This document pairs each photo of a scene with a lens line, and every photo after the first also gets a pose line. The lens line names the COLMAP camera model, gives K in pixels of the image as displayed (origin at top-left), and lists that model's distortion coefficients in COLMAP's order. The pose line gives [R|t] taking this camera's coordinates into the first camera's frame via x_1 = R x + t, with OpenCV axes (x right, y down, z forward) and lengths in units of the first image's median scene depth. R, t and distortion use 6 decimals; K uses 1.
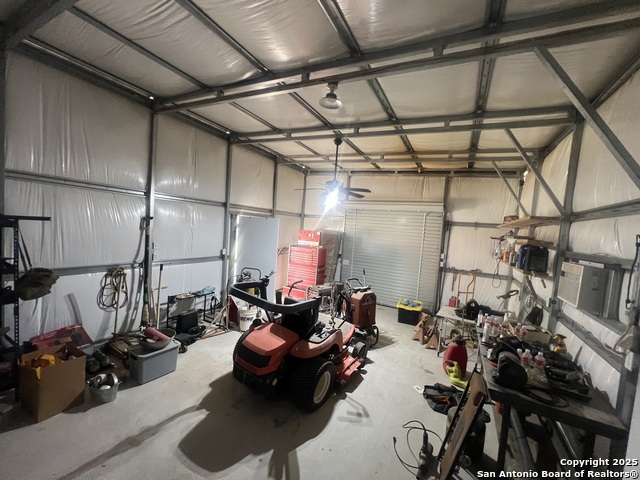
lens RADIAL K [[257.5, 0, 320.0], [0, 257.5, 240.0], [0, 0, 1]] dist [0.002747, 0.000370]
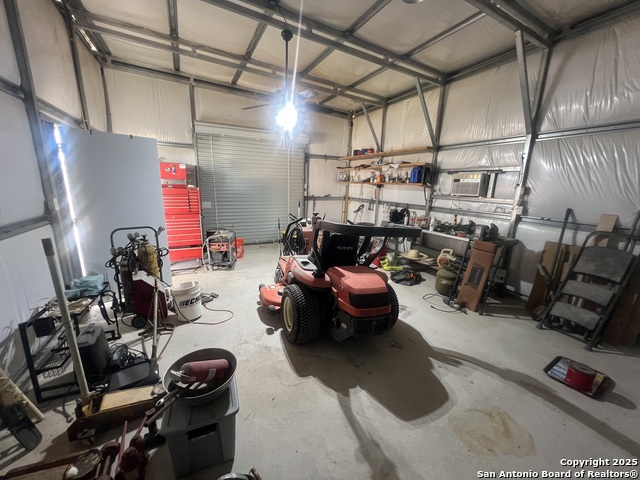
lens RADIAL K [[257.5, 0, 320.0], [0, 257.5, 240.0], [0, 0, 1]] dist [0.002747, 0.000370]
pose [[0.565225, -0.234743, 0.790833, -0.455320], [0.055255, 0.967279, 0.247626, 0.016225], [-0.823084, -0.096267, 0.559700, 0.314281]]
